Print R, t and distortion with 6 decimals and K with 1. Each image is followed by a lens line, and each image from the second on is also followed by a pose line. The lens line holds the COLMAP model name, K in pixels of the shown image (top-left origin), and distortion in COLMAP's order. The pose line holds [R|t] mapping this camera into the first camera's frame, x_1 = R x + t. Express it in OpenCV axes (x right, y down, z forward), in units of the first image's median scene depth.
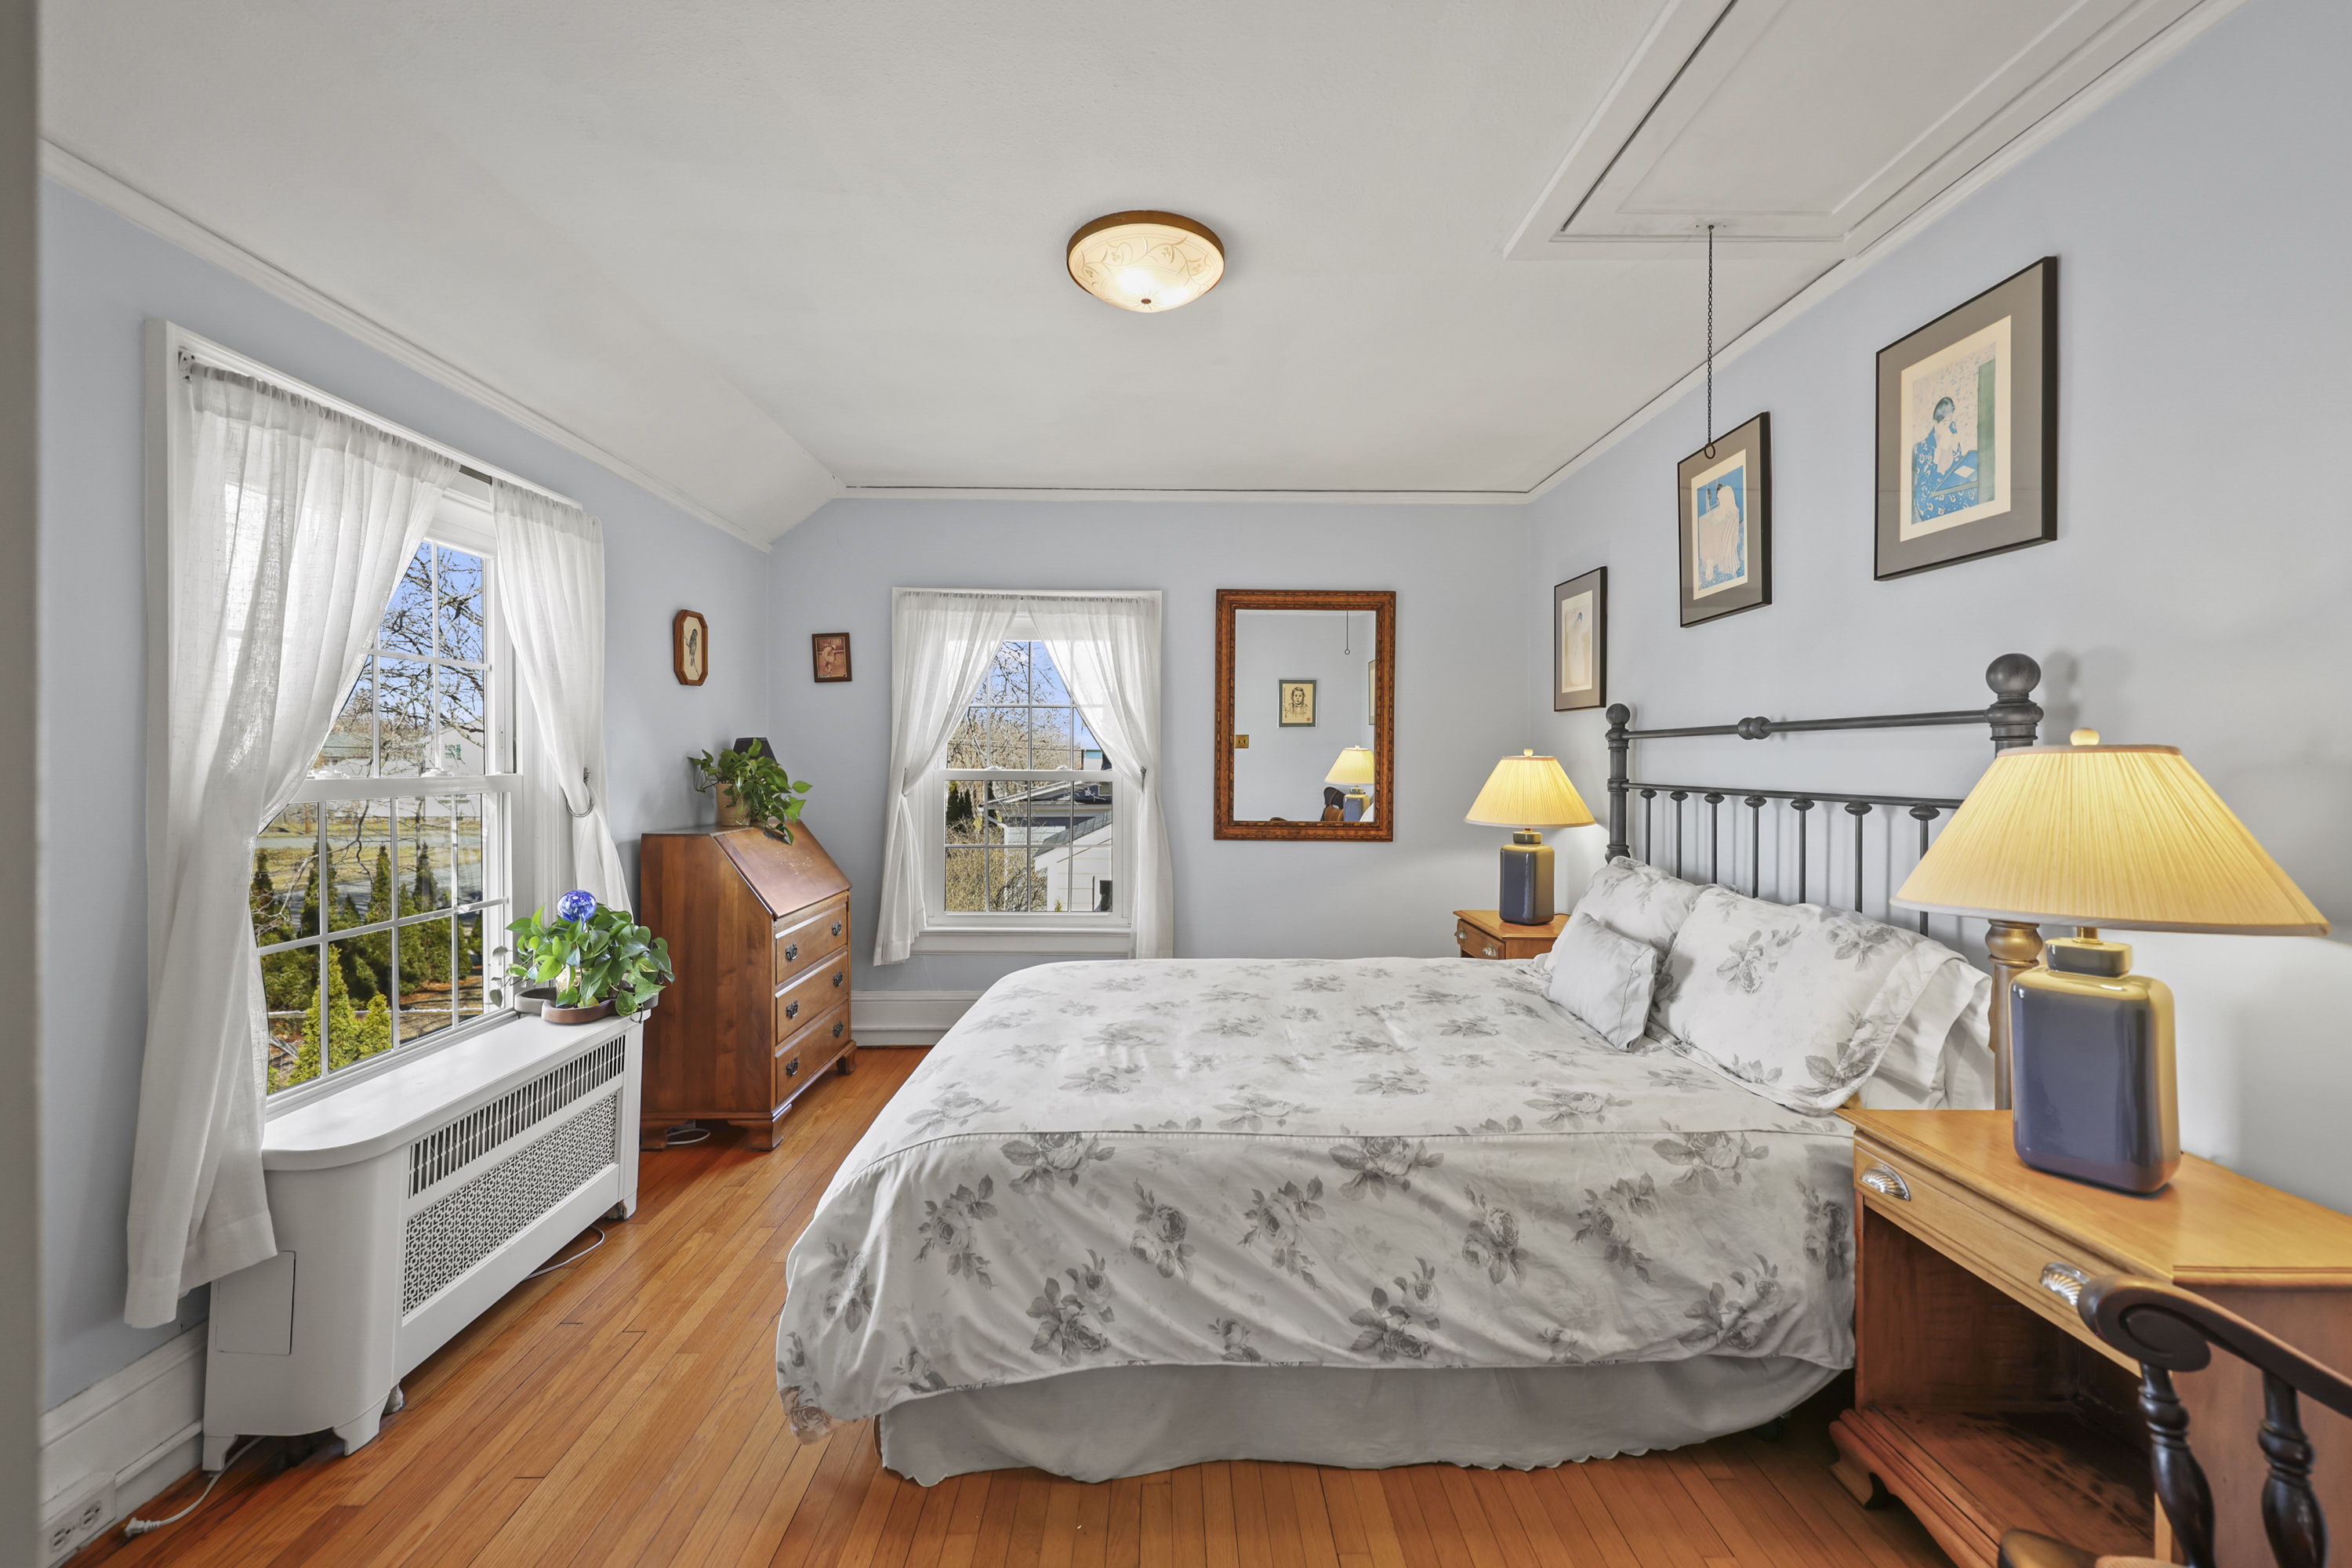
lens RADIAL K [[949.6, 0, 1176.0], [0, 949.6, 784.0], [0, 0, 1]] dist [-0.003317, -0.000198]
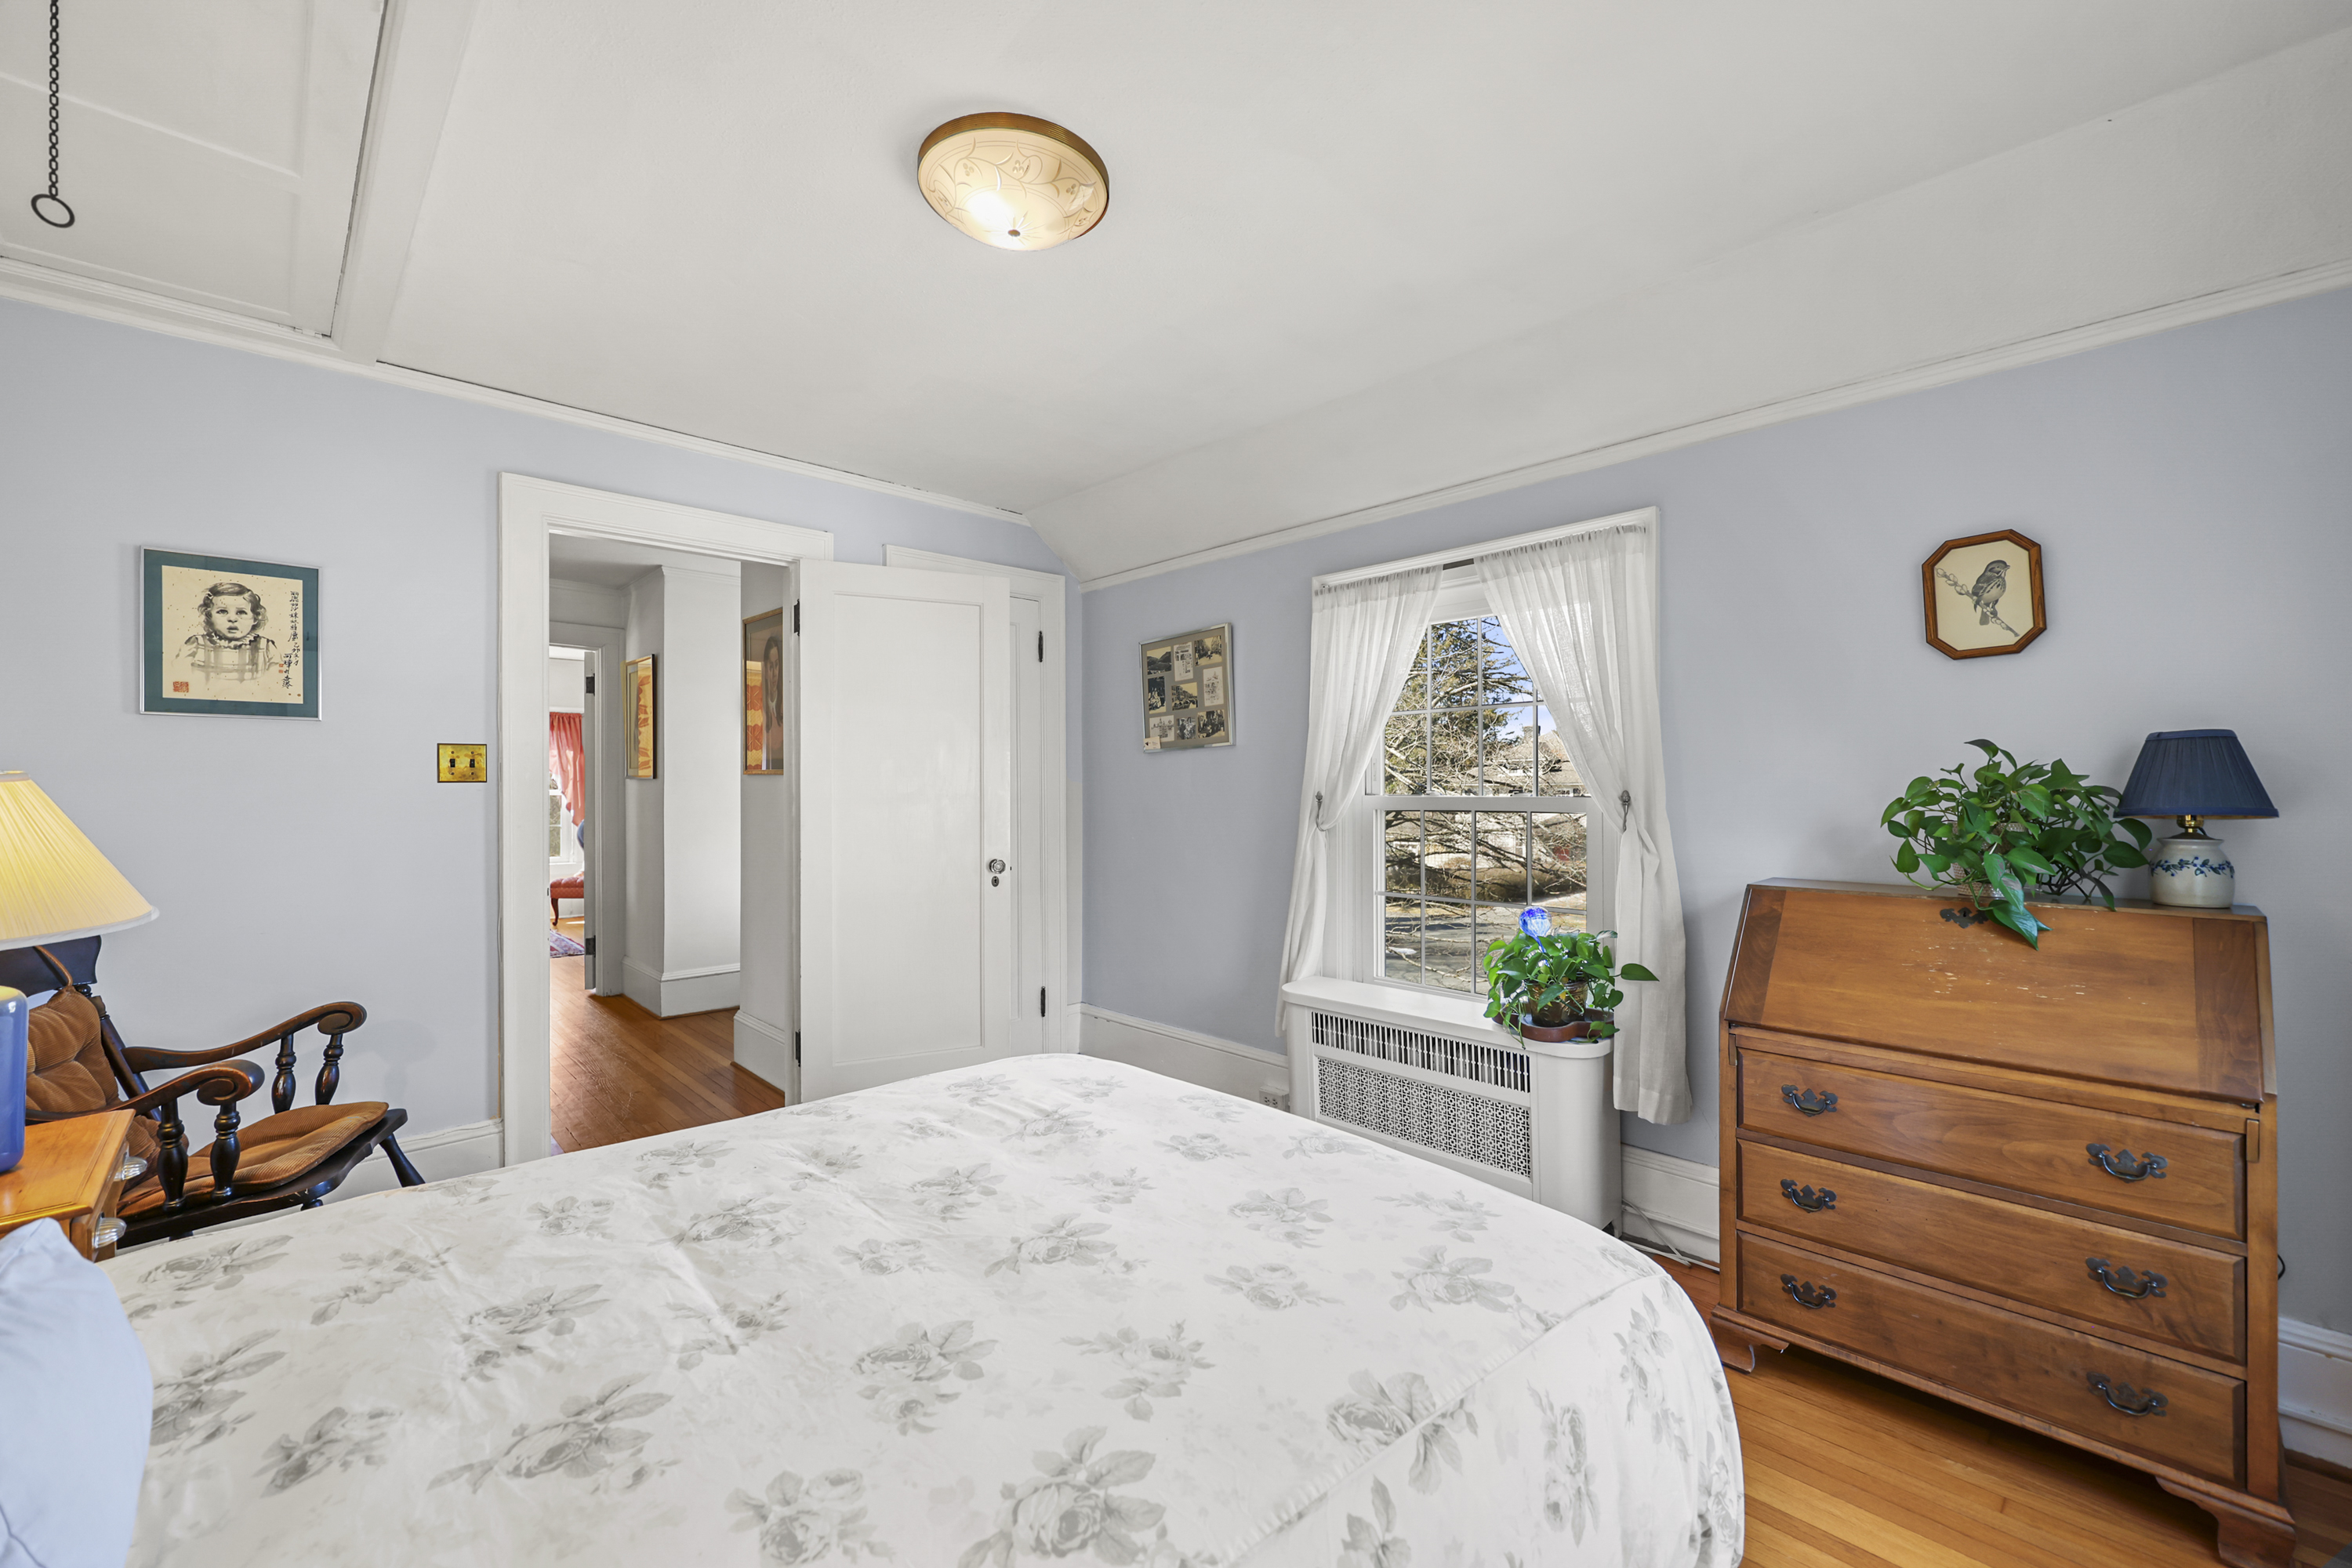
lens RADIAL K [[955.9, 0, 1174.6], [0, 955.9, 804.9], [0, 0, 1]] dist [0.002742, 0.000098]
pose [[-0.743220, 0.011571, -0.668947, 0.479001], [-0.009578, 0.999564, 0.027931, -0.035214], [0.668978, 0.027166, -0.742785, 1.949350]]
